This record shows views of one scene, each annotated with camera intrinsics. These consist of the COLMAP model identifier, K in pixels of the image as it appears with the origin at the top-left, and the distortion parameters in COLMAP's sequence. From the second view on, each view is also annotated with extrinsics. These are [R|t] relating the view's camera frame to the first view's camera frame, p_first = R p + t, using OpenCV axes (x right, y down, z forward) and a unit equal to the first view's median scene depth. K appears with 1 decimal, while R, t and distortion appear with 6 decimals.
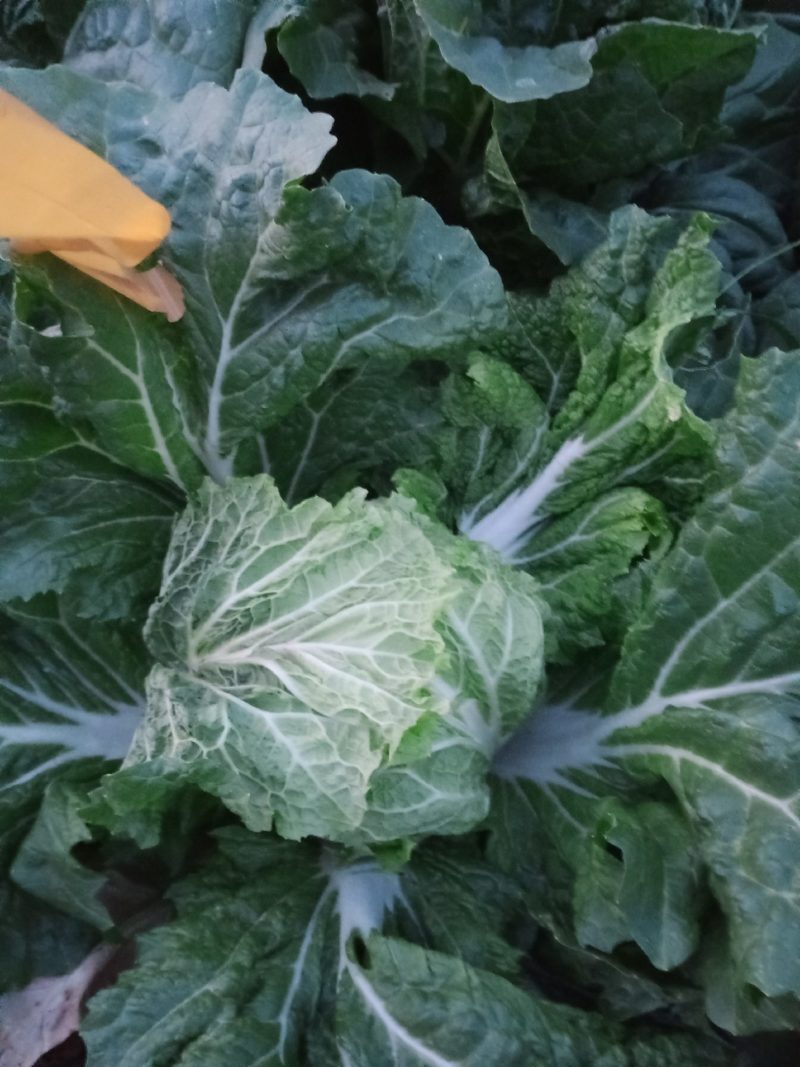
lens RADIAL K [[833.7, 0, 400.3], [0, 833.7, 517.2], [0, 0, 1]] dist [0.009763, -0.003593]
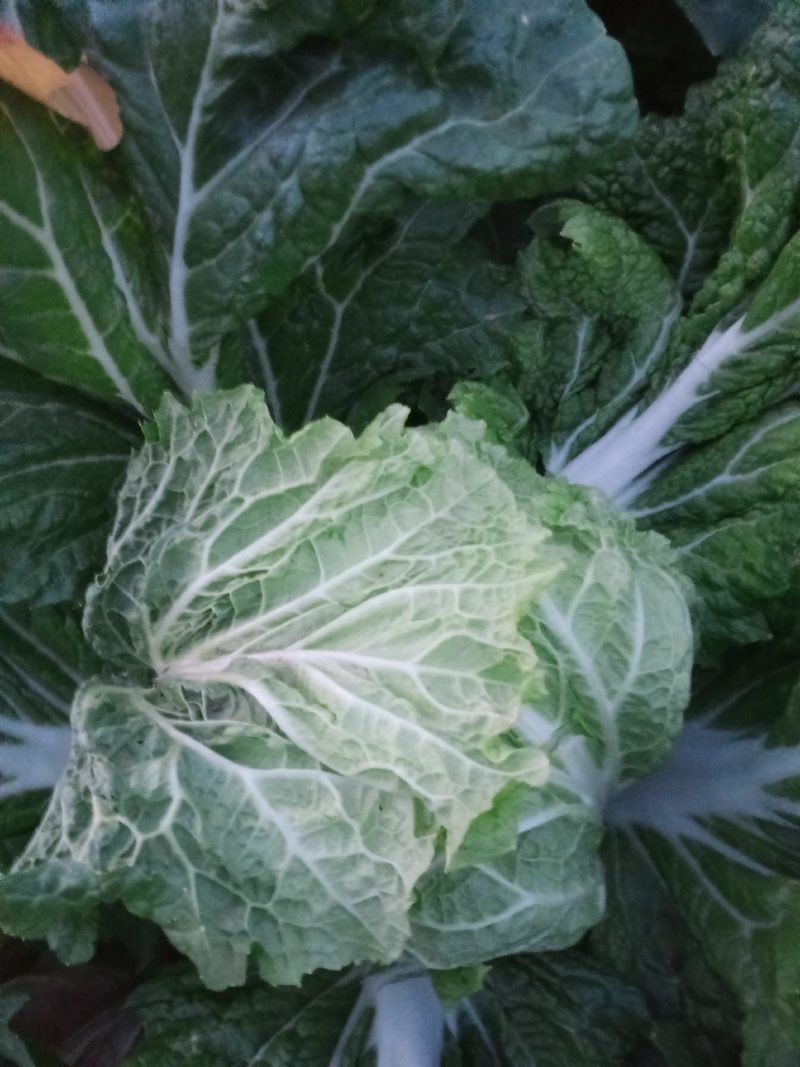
lens RADIAL K [[833.7, 0, 400.3], [0, 833.7, 517.2], [0, 0, 1]] dist [0.009763, -0.003593]
pose [[0.997197, -0.009559, -0.074210, 0.000316], [0.014372, 0.997808, 0.064598, 0.010079], [0.073429, -0.065484, 0.995148, 0.360837]]
